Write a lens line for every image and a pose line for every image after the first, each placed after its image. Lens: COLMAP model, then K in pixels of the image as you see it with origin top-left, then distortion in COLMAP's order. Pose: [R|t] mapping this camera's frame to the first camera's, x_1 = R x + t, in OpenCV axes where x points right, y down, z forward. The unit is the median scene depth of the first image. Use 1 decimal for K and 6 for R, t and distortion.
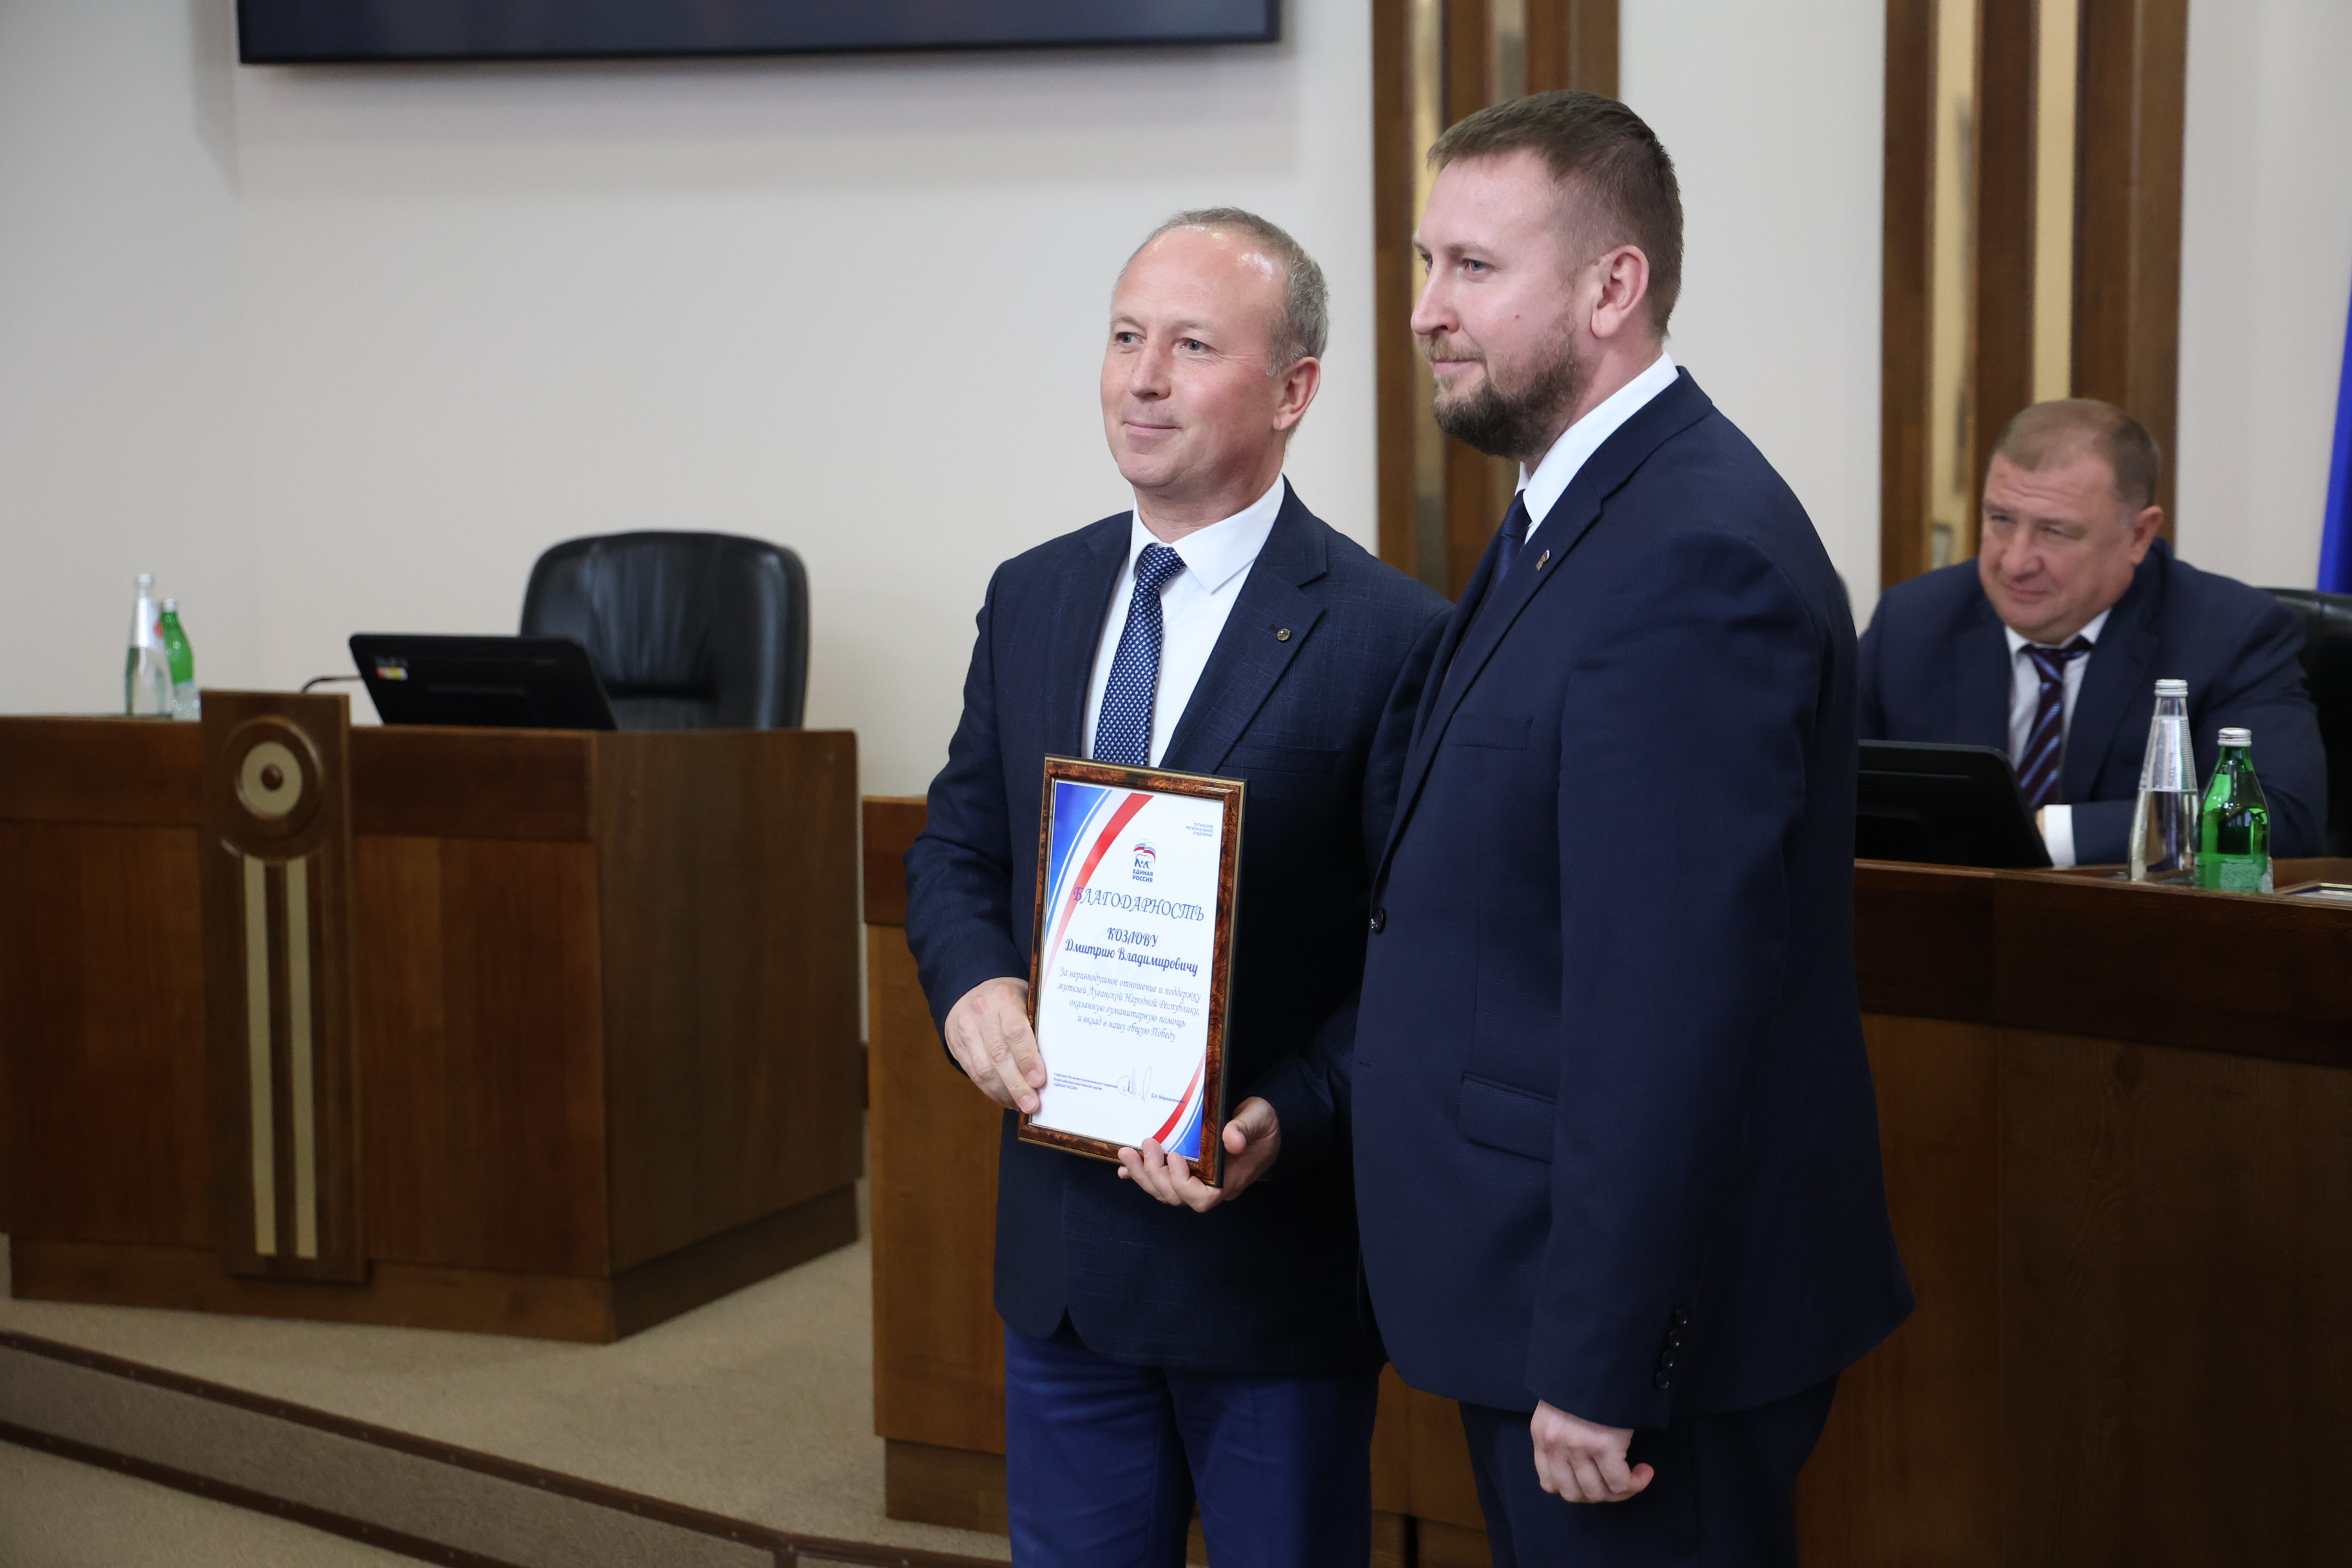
lens RADIAL K [[4397.0, 0, 1182.9], [0, 4397.0, 782.5], [0, 0, 1]] dist [0.304134, 0.000000]
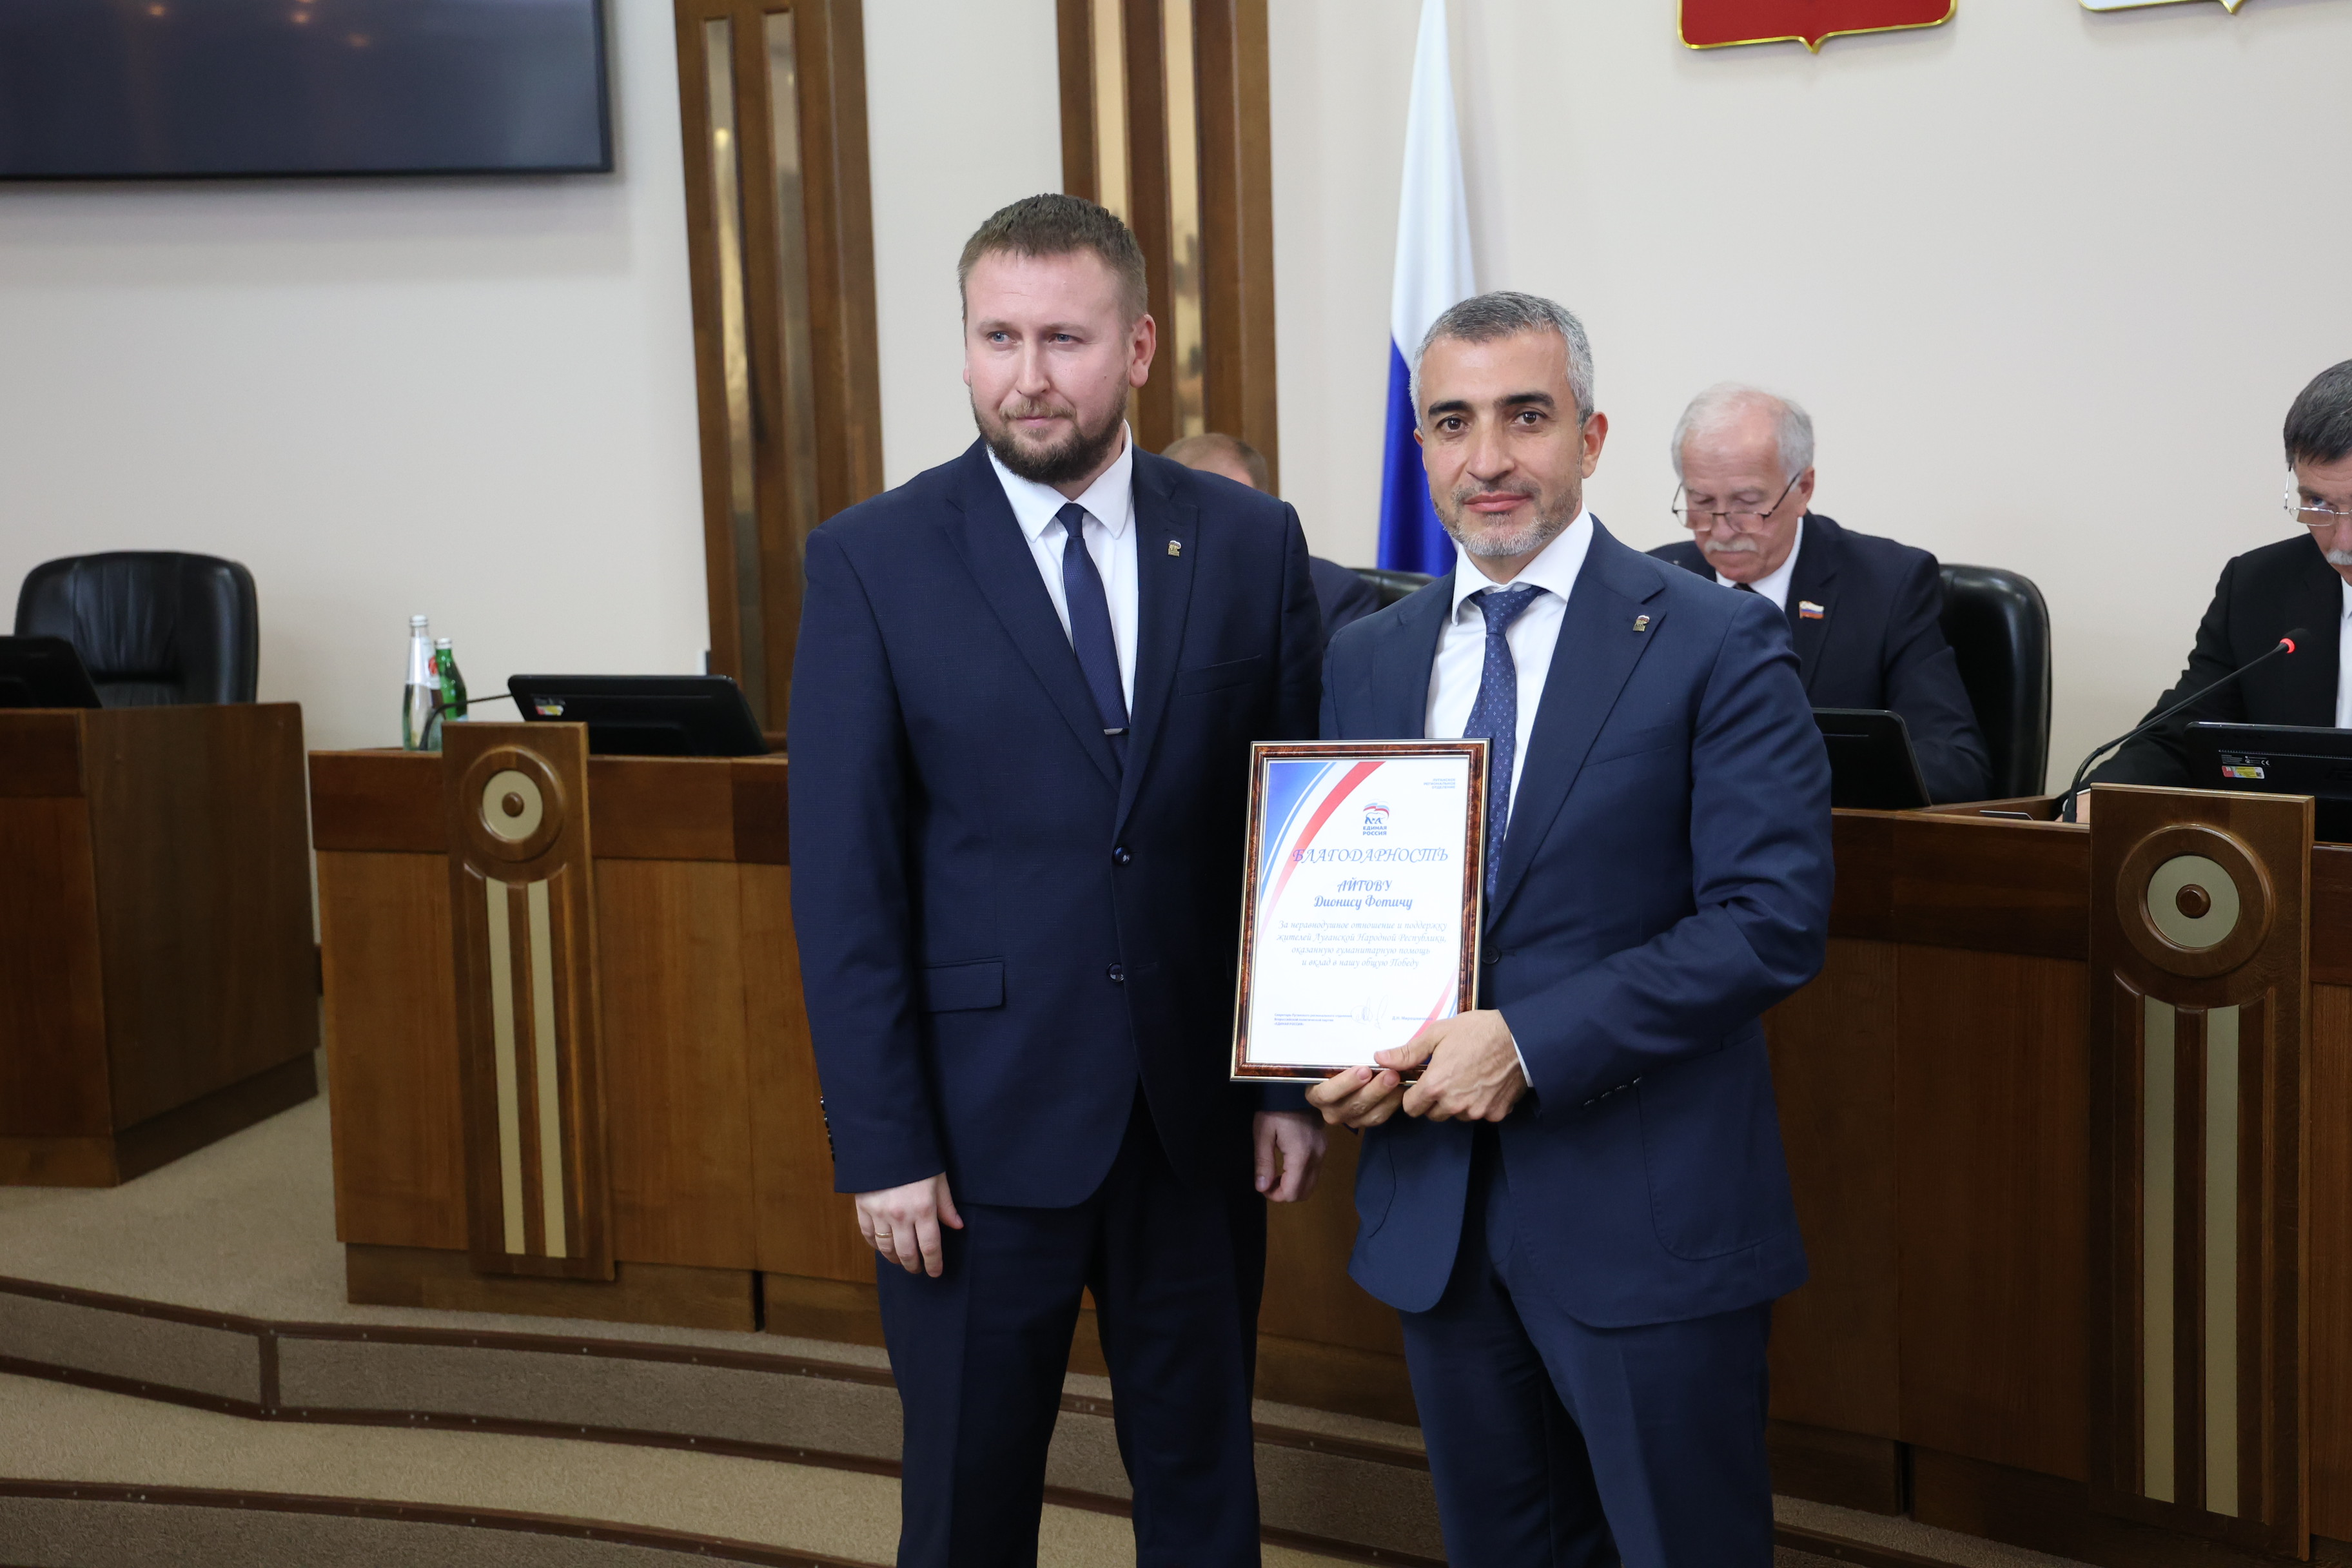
lens RADIAL K [[3220.2, 0, 1177.4], [0, 3220.2, 770.9], [0, 0, 1]] dist [0.187154, 0.000000]
pose [[0.980318, -0.039298, 0.193474, -0.007651], [0.036253, 0.999157, 0.019252, -0.000683], [-0.194068, -0.011859, 0.980916, 0.008486]]
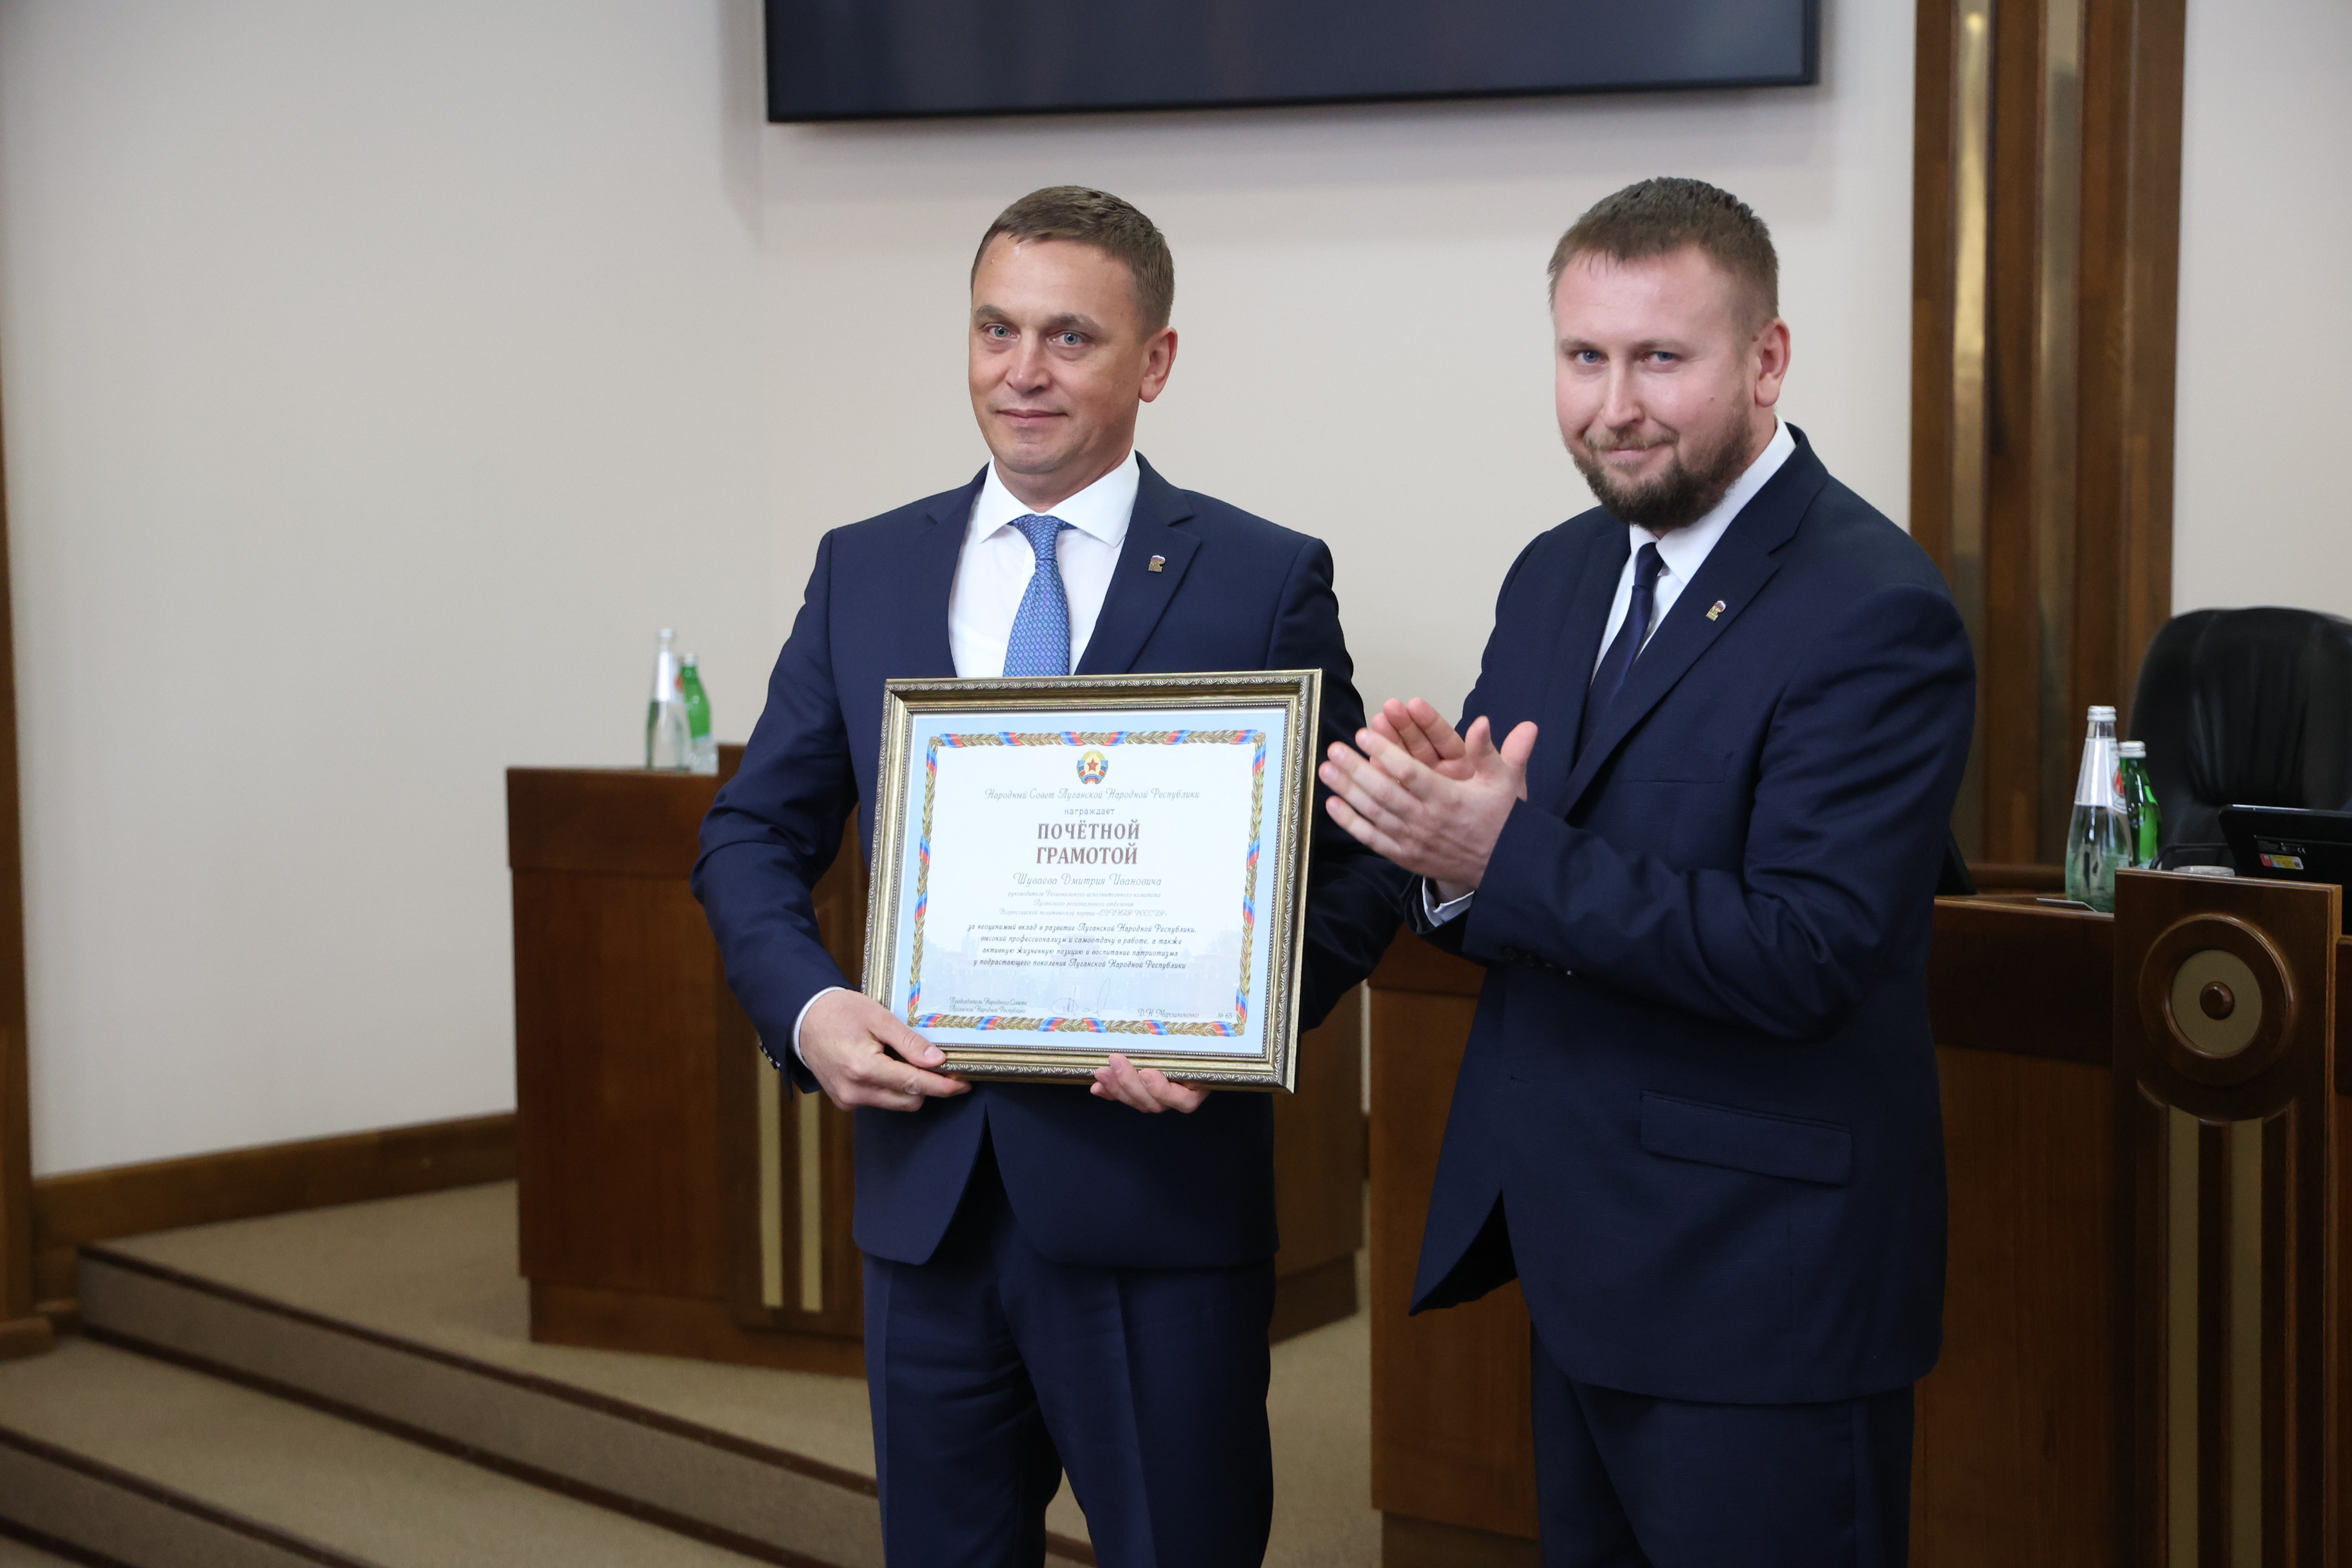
lens RADIAL K [[4504.2, 0, 1212.1], [0, 4504.2, 828.7], [0, 0, 1]] dist [0.305841, 0.000000]
pose [[0.993910, 0.013586, -0.109352, 0.065069], [-0.014037, 0.999896, -0.003357, 0.005687], [0.109295, 0.004872, 0.993997, -0.063073]]
